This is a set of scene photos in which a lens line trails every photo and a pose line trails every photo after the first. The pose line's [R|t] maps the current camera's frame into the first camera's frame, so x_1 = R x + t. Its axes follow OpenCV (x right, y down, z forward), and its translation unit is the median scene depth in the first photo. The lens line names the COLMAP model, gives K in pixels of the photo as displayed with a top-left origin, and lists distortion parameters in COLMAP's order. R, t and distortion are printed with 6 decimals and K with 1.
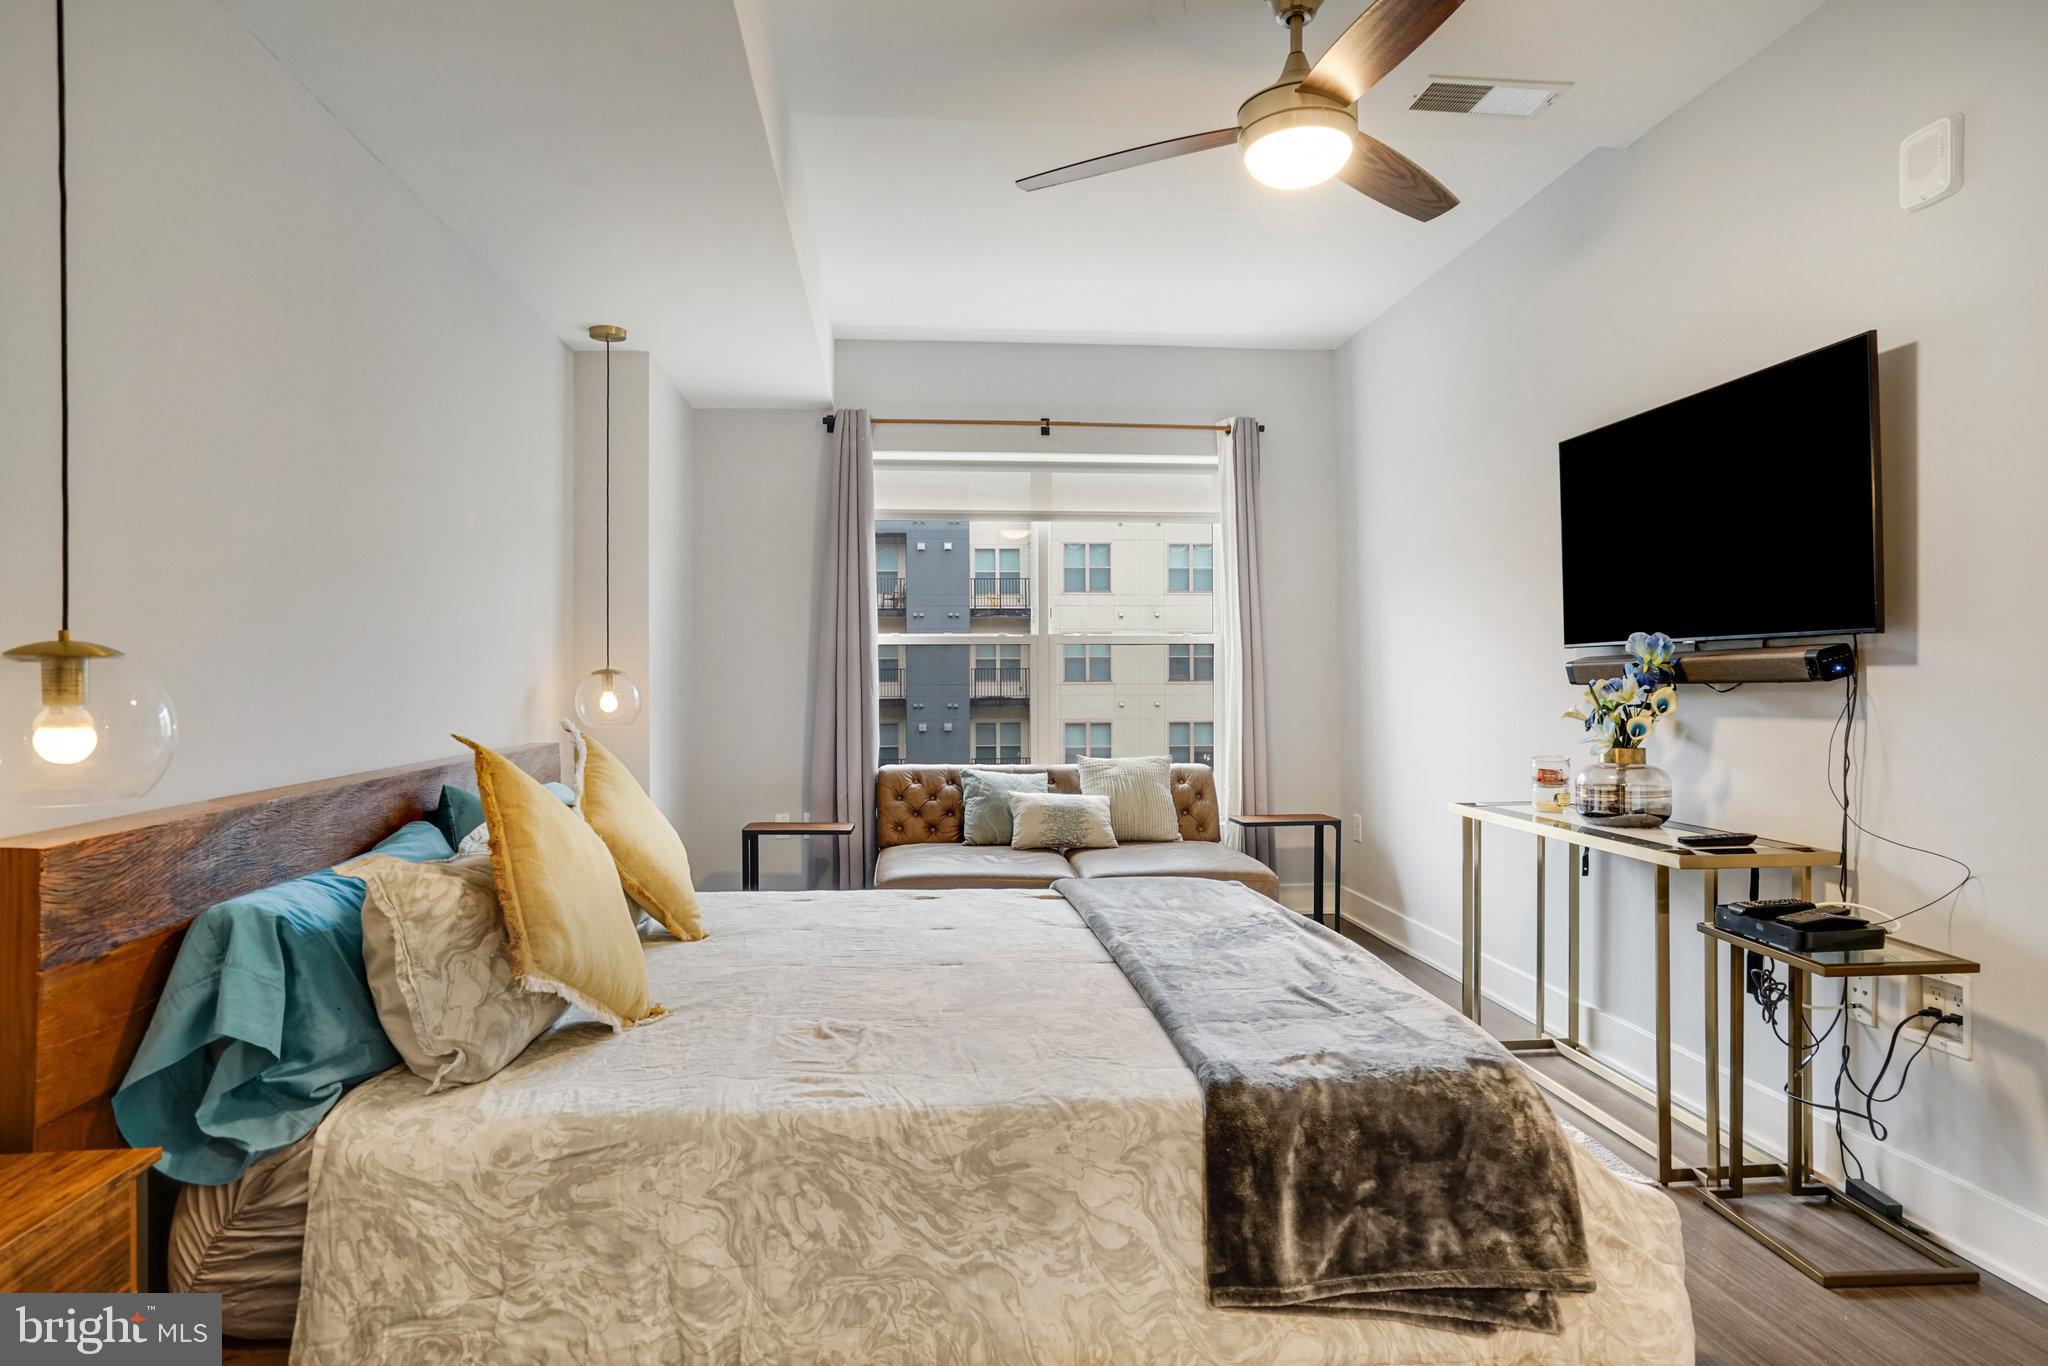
lens RADIAL K [[1118.9, 0, 1024.0], [0, 1118.9, 683.0], [0, 0, 1]] dist [-0.047953, 0.037643]
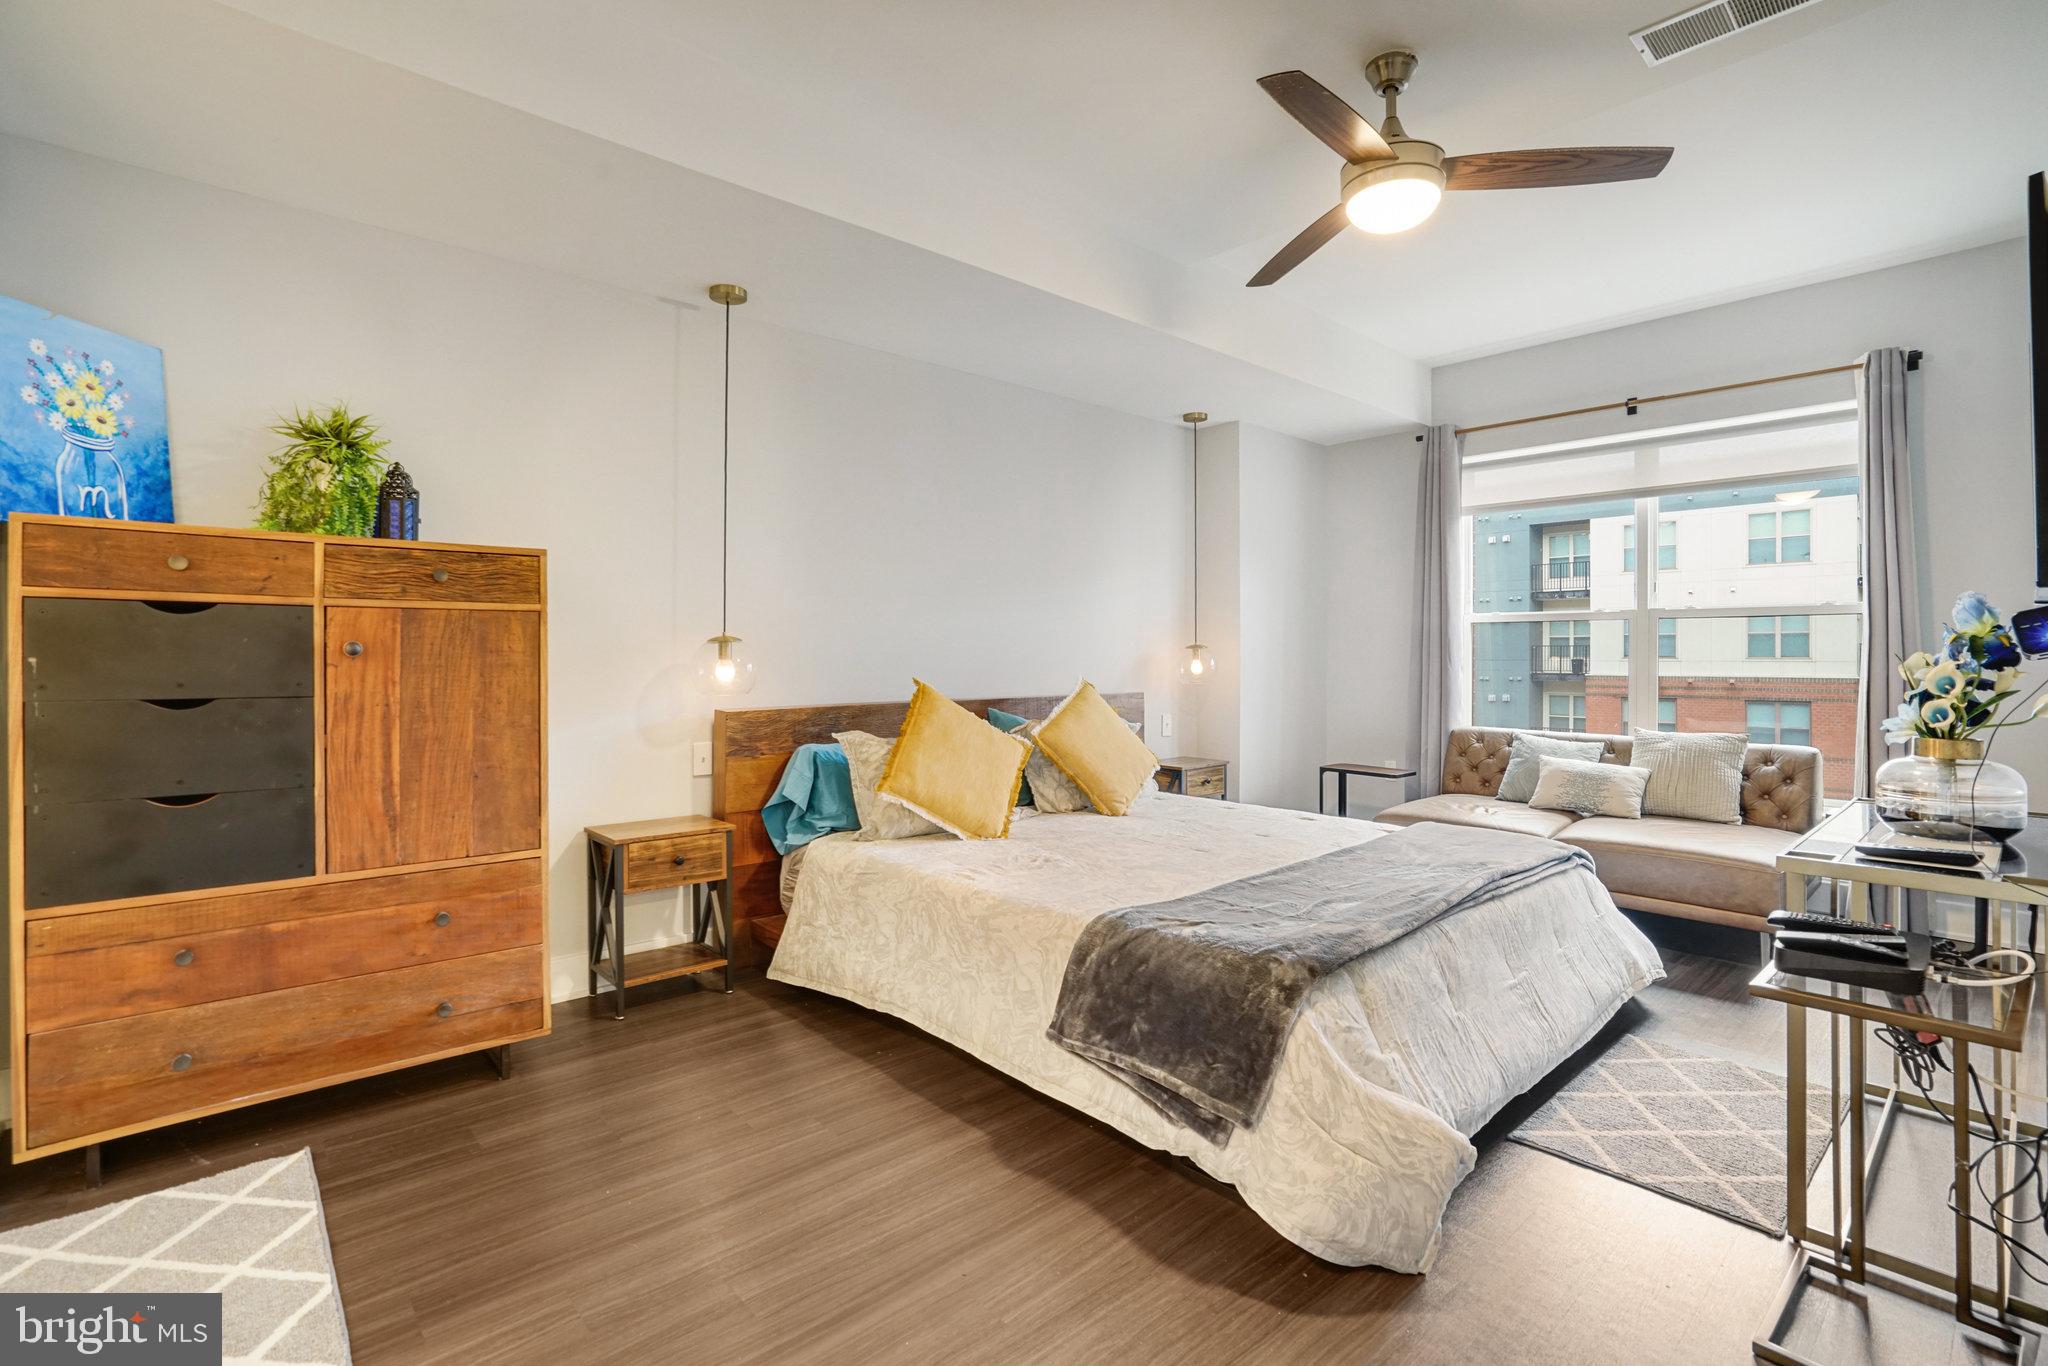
lens RADIAL K [[949.0, 0, 1028.7], [0, 949.0, 663.4], [0, 0, 1]] dist [-0.039493, 0.000207]
pose [[0.613770, 0.012227, -0.789390, 0.727275], [-0.006176, 0.999924, 0.010686, 0.000779], [0.789461, -0.001683, 0.613798, 0.080227]]
